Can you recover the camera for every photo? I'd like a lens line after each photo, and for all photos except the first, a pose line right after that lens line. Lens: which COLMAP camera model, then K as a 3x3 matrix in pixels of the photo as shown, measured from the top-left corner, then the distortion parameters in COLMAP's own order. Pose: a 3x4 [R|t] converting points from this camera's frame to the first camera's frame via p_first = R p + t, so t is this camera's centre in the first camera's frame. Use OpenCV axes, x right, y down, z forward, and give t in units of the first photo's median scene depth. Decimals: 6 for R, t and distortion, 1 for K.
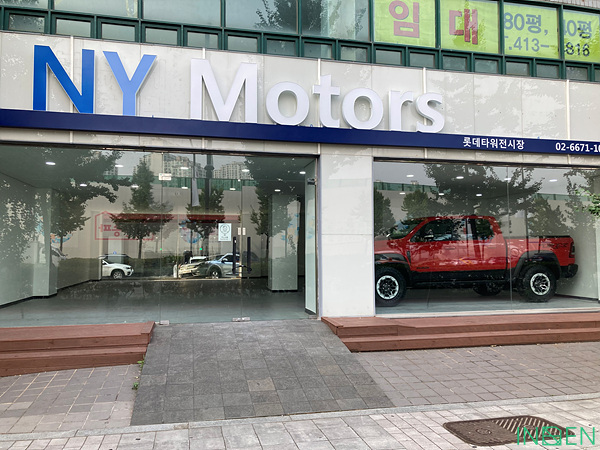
lens RADIAL K [[496.4, 0, 322.6], [0, 496.4, 223.9], [0, 0, 1]] dist [0.015784, 0.012278]
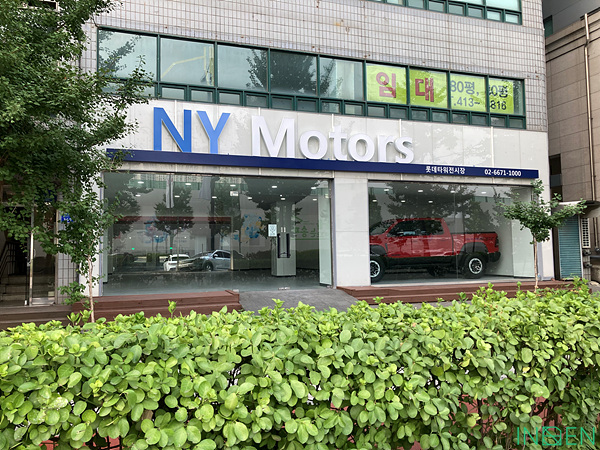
lens RADIAL K [[496.4, 0, 322.6], [0, 496.4, 223.9], [0, 0, 1]] dist [0.015784, 0.012278]
pose [[0.993173, -0.006569, 0.116467, -0.198230], [0.006444, 0.999978, 0.001450, -0.004376], [-0.116474, -0.000690, 0.993194, -0.442995]]
